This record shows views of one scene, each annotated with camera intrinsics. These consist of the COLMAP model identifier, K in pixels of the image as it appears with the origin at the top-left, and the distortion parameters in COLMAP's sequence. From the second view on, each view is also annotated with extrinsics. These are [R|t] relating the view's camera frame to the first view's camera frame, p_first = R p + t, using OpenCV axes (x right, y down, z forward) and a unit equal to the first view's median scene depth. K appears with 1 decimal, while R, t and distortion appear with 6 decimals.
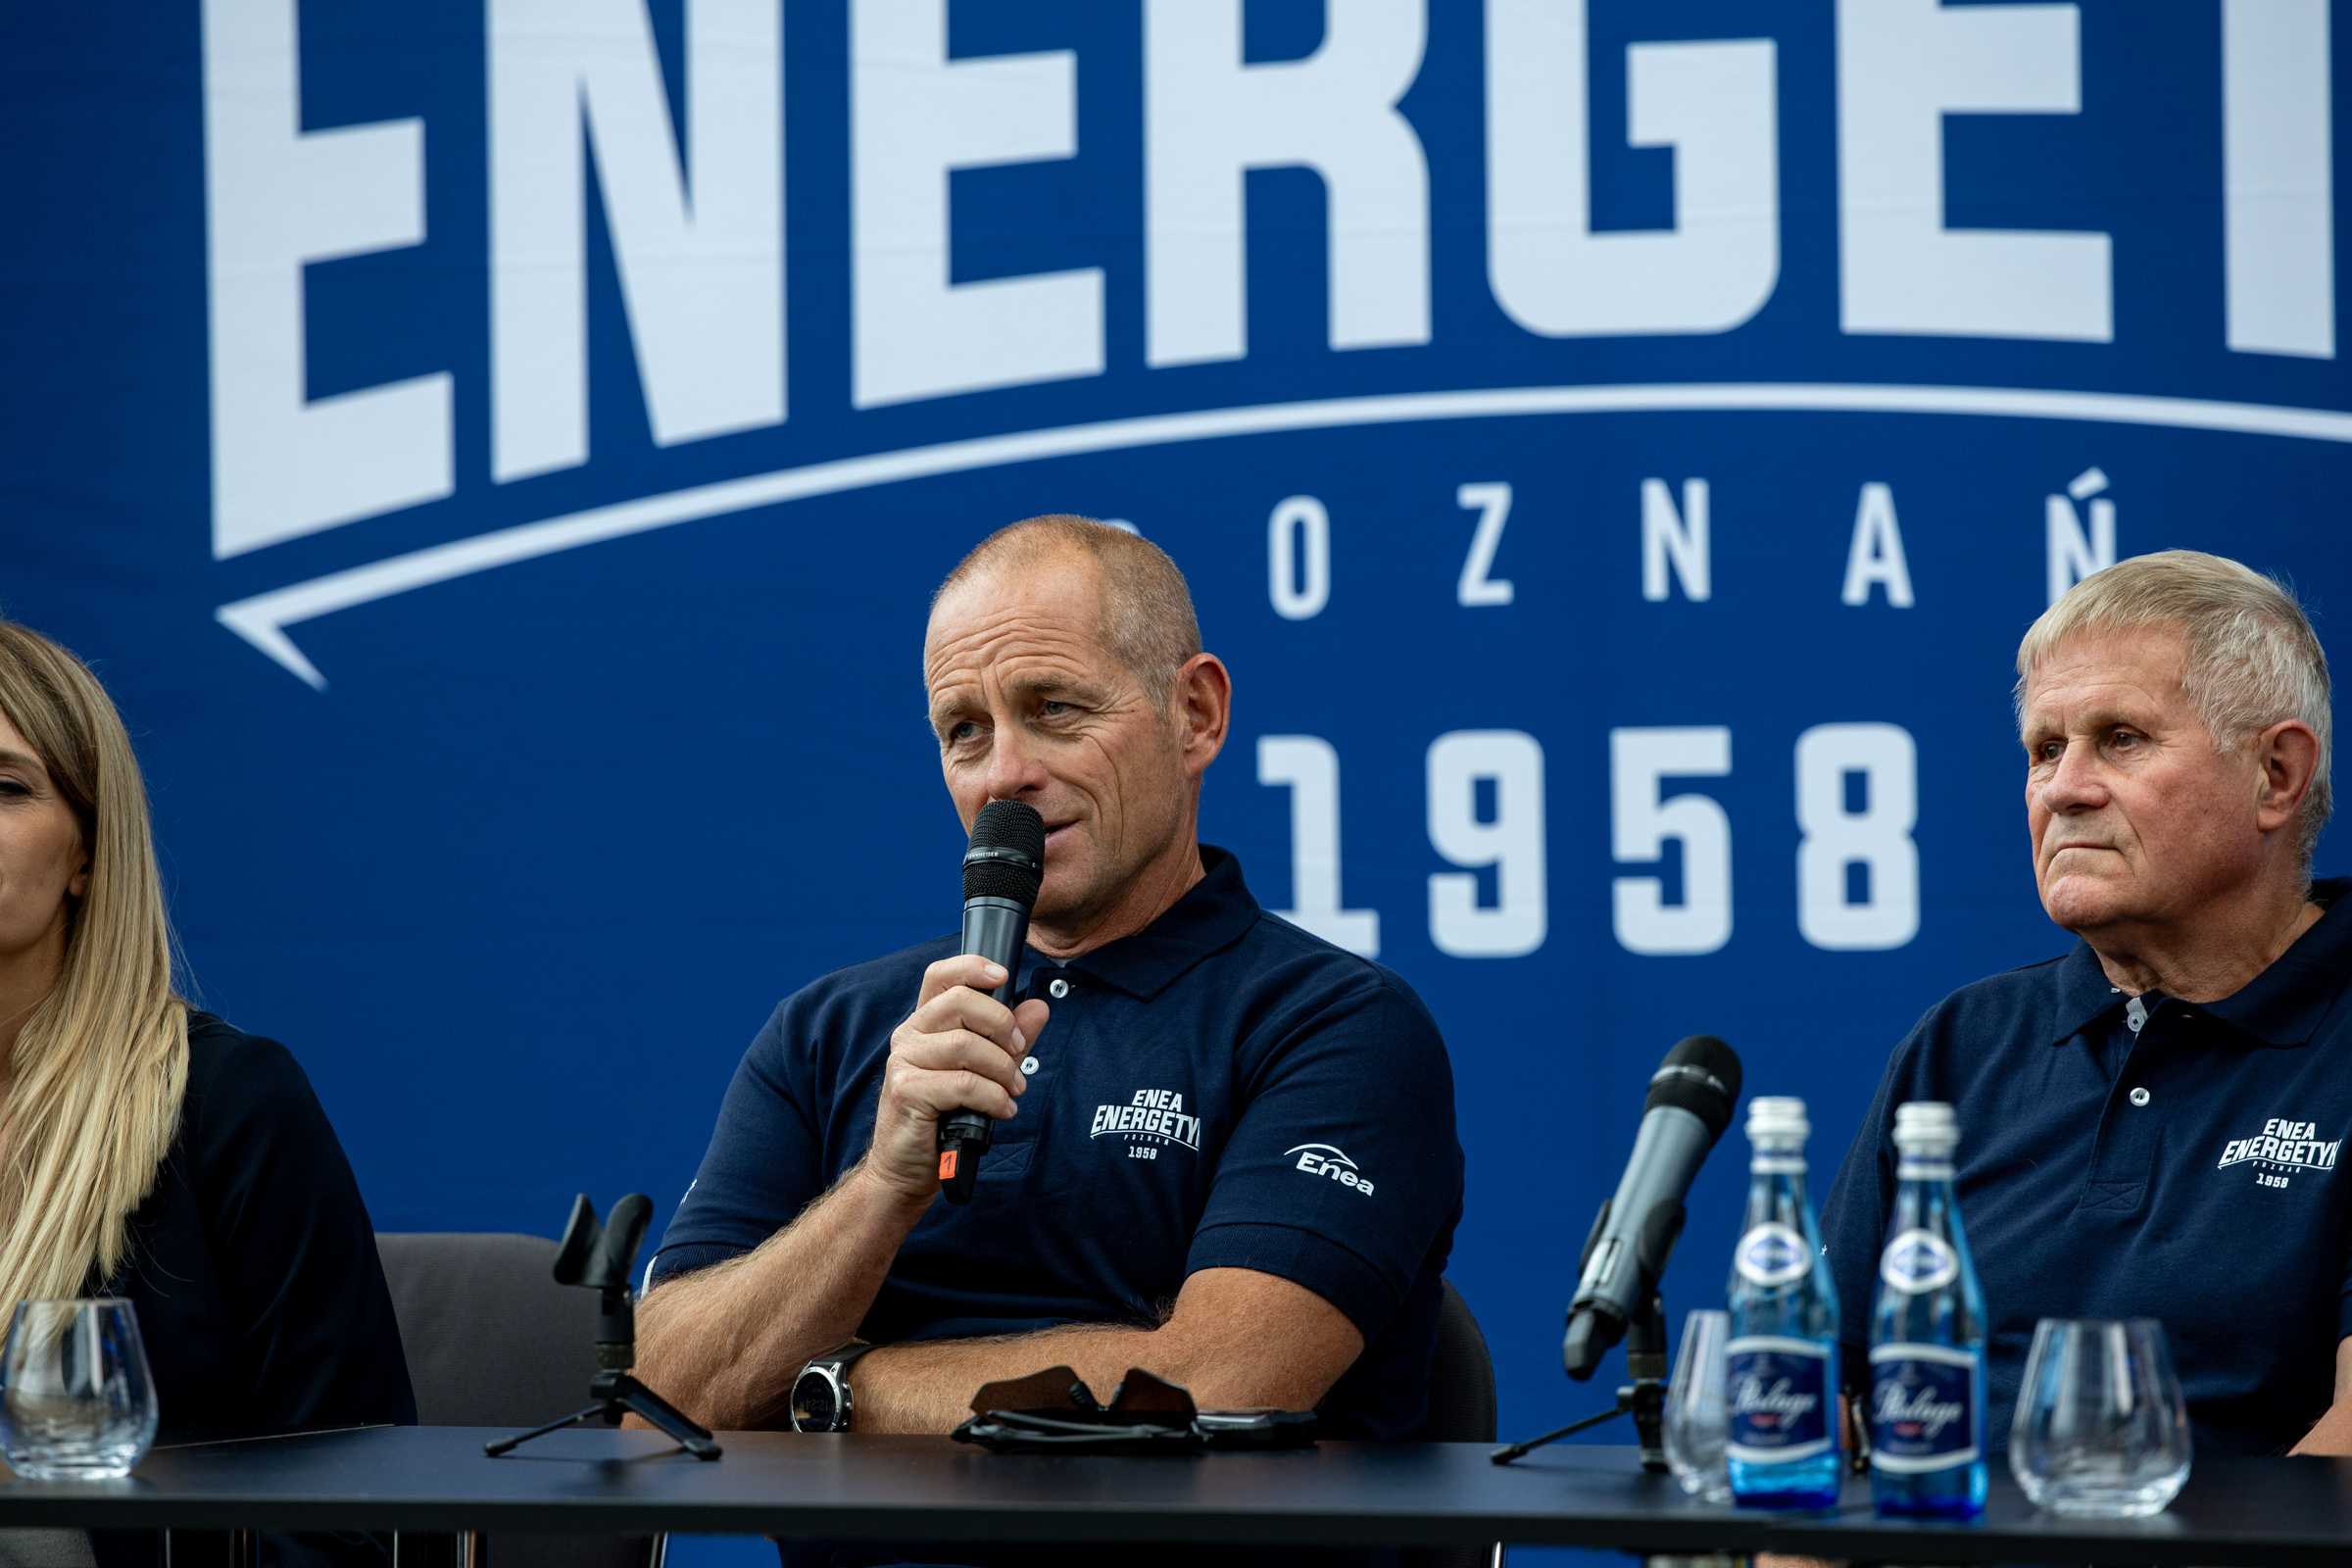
lens RADIAL K [[13659.3, 0, 1176.0], [0, 13659.3, 784.0], [0, 0, 1]] dist [1.147792, 10.570929]
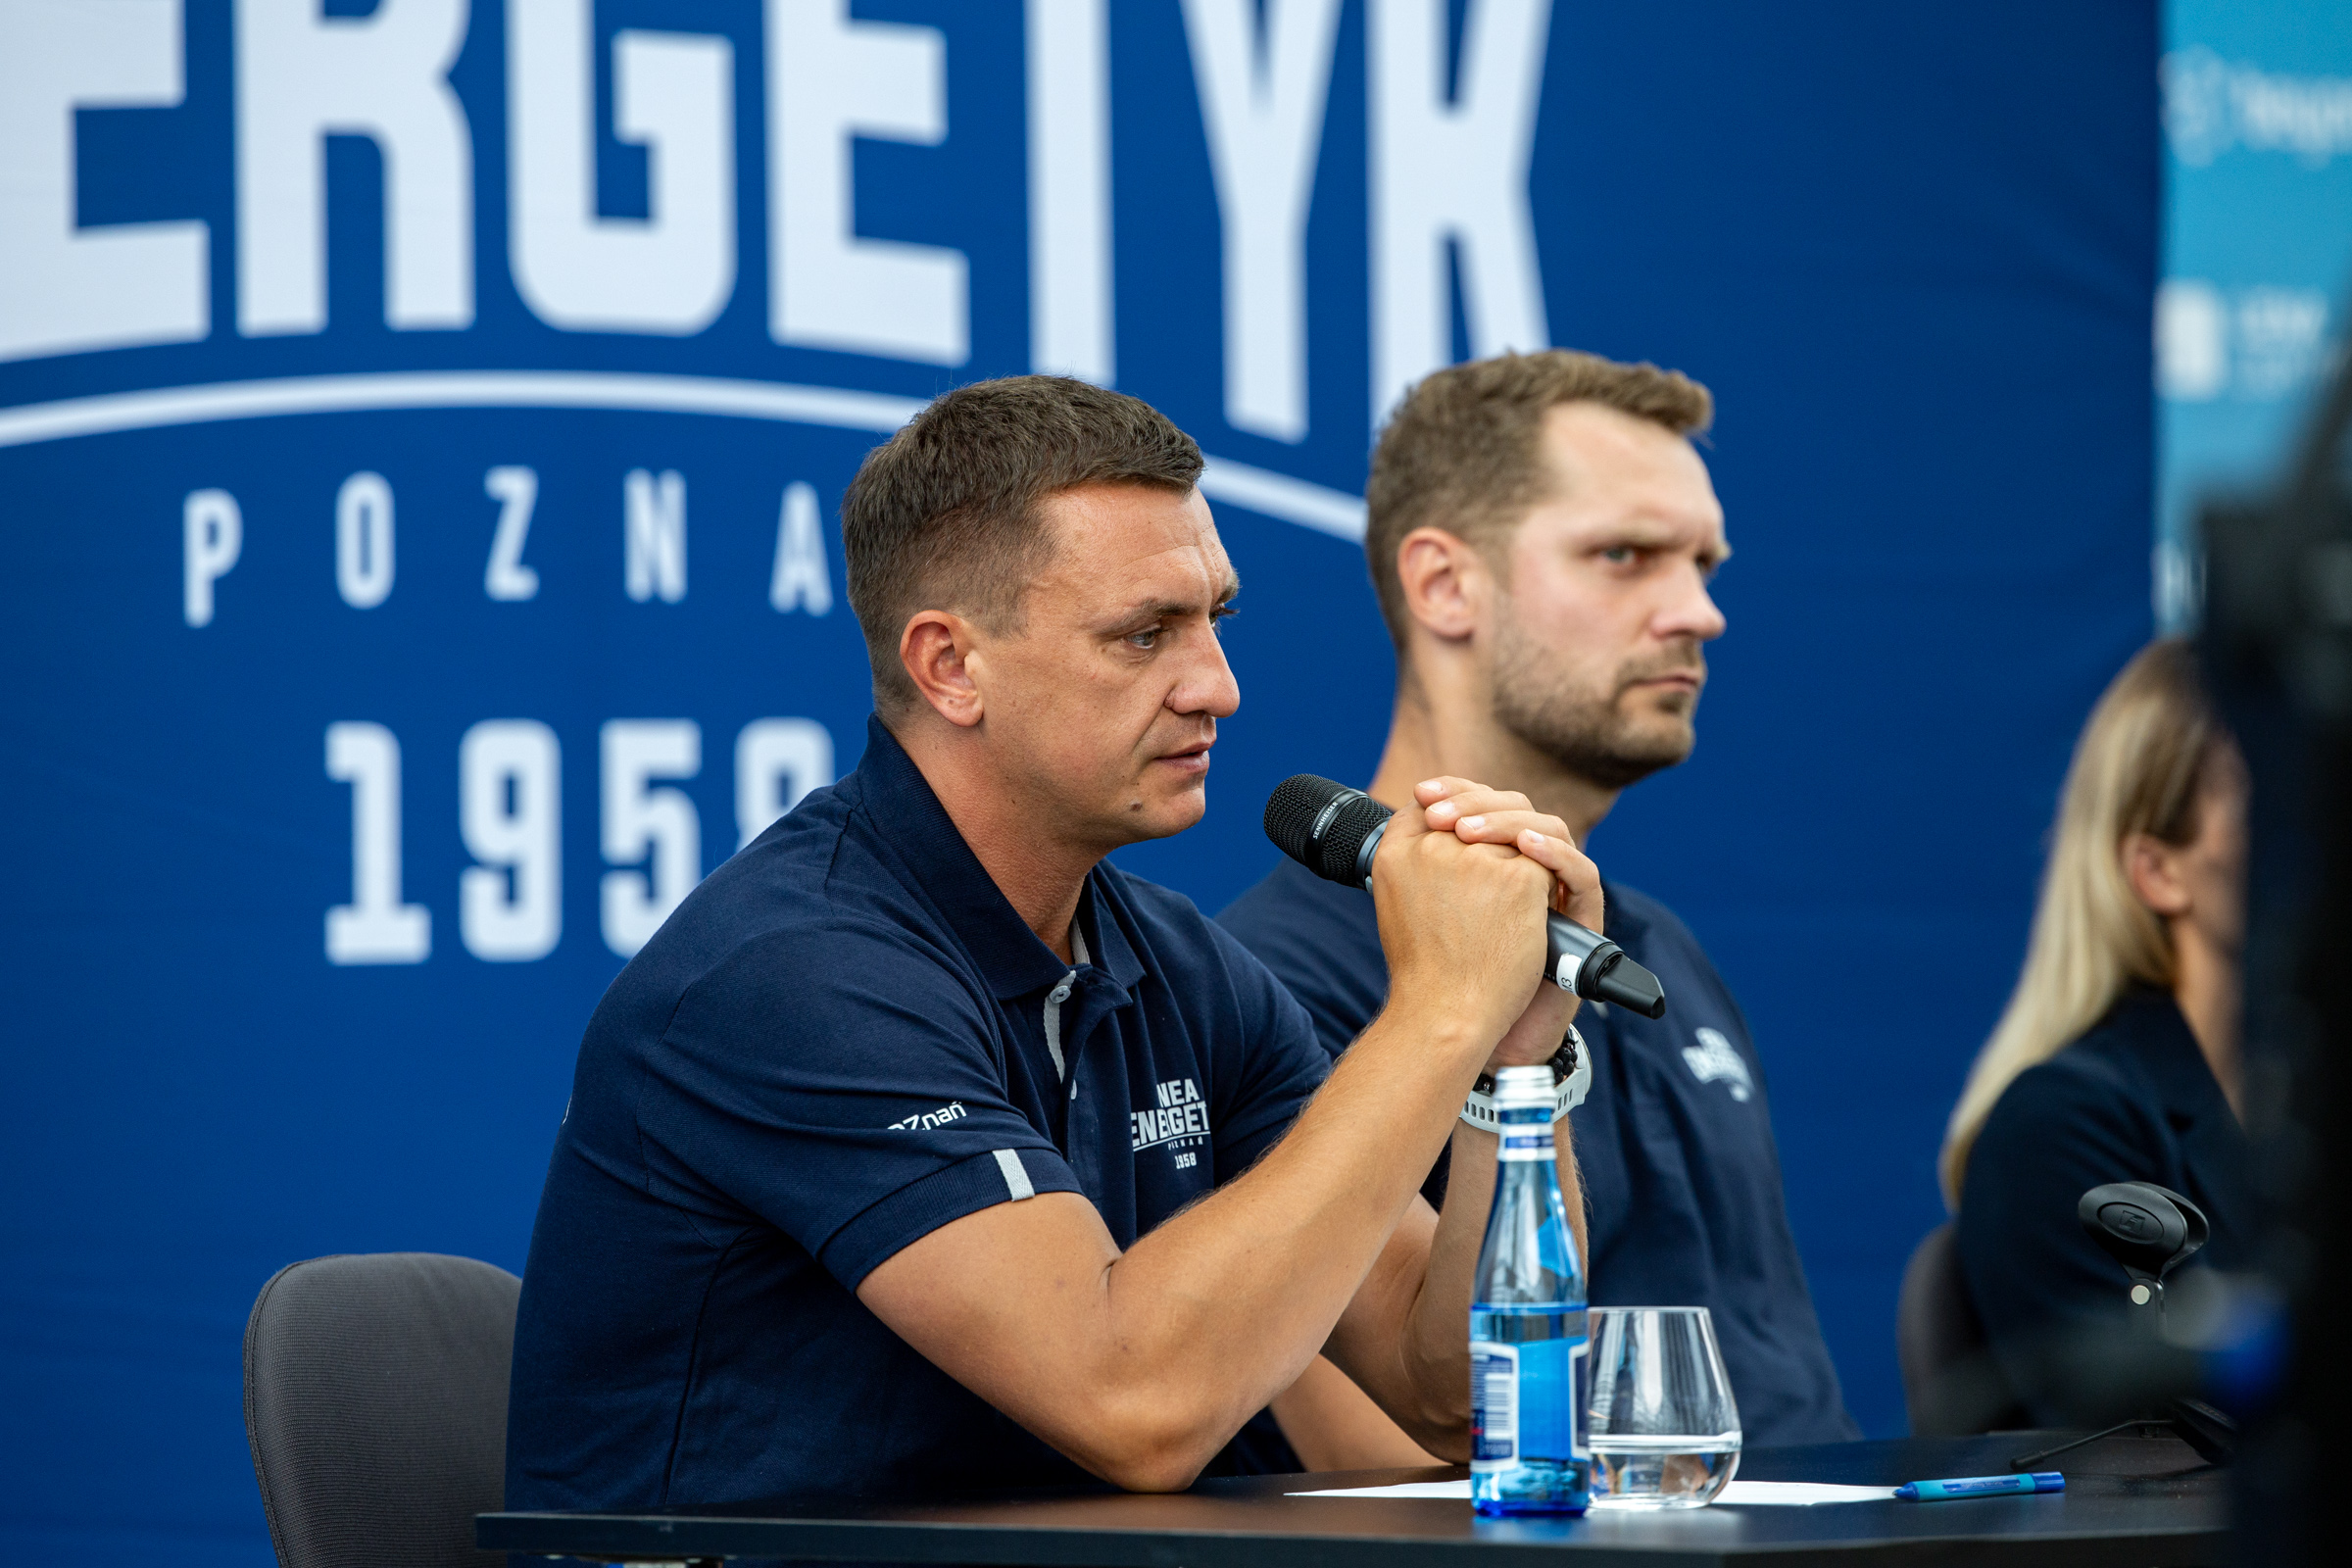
lens RADIAL K [[13659.3, 0, 1176.0], [0, 13659.3, 784.0], [0, 0, 1]] dist [1.147792, 10.570929]
pose [[0.305686, 0.012862, 0.952046, -0.894215], [0.001256, 0.999902, -0.013912, 0.014012], [-0.952132, 0.005449, 0.305640, 0.655742]]
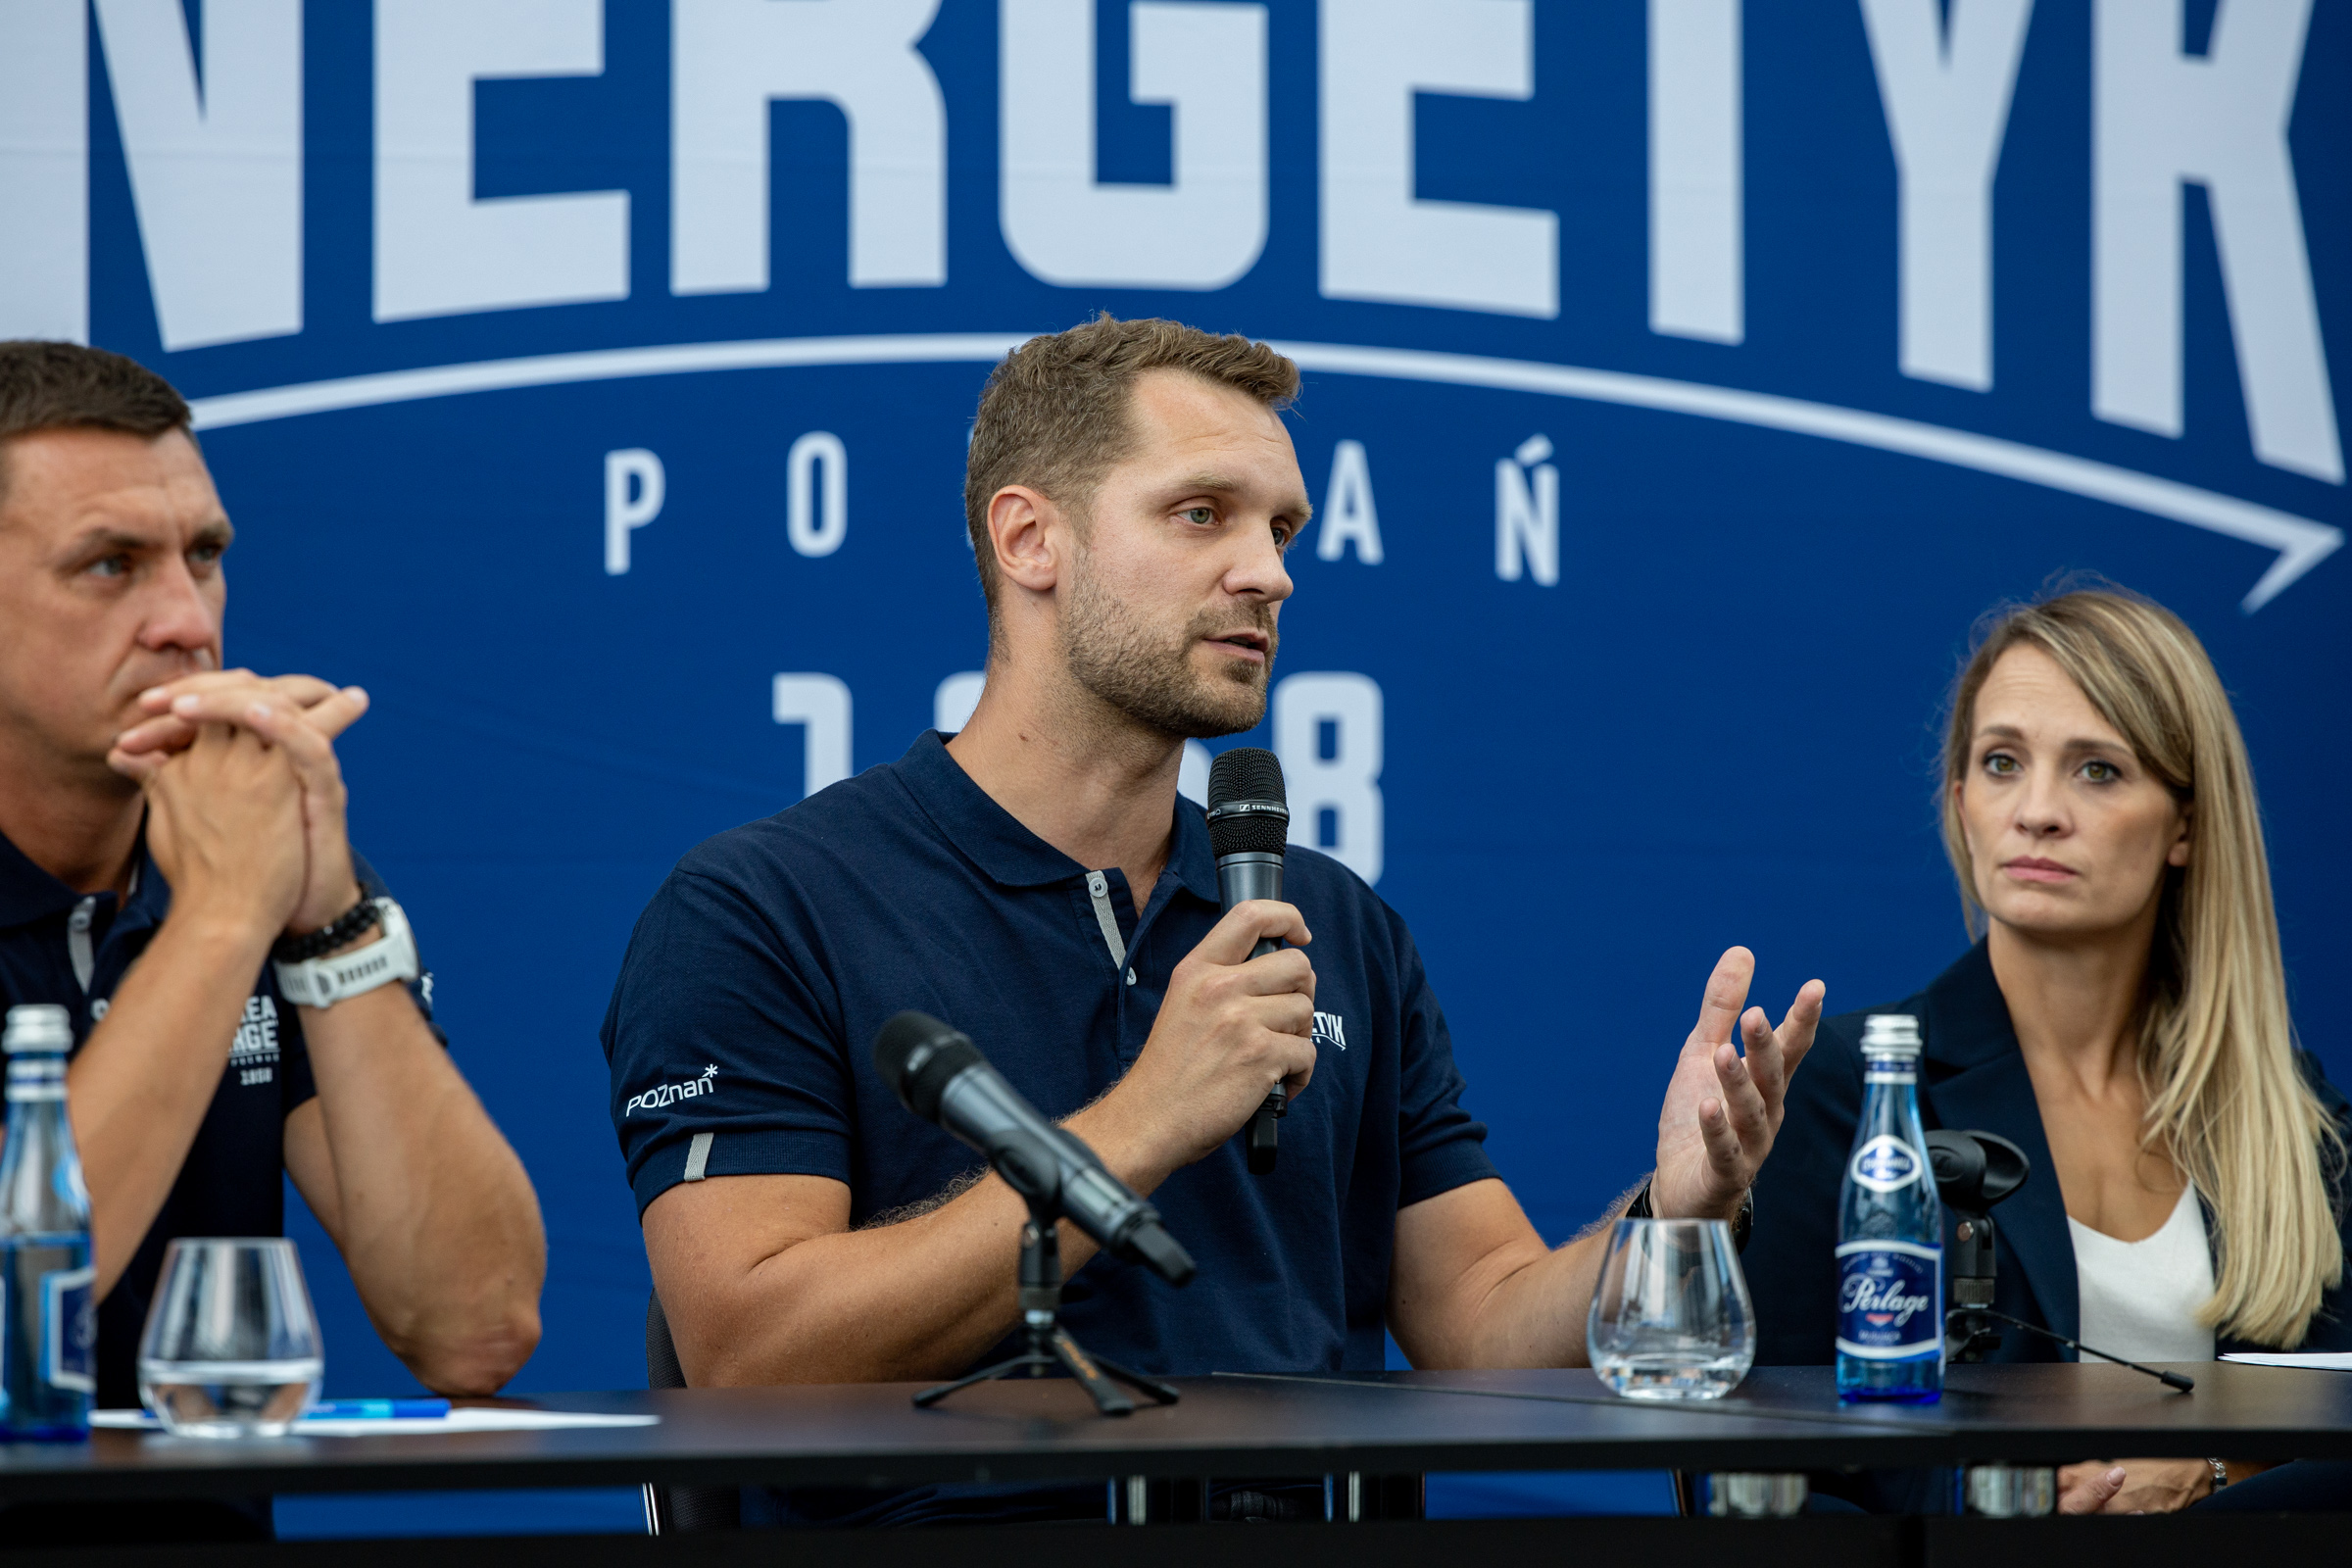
lens RADIAL K [[13659.3, 0, 1176.0], [0, 13659.3, 784.0], [0, 0, 1]] dist [1.147792, 10.570929]
pose [[0.598270, 0.013695, 0.801178, -0.773941], [-0.011642, 0.999897, -0.008398, 0.012511], [-0.801210, -0.004303, 0.598368, 0.387992]]
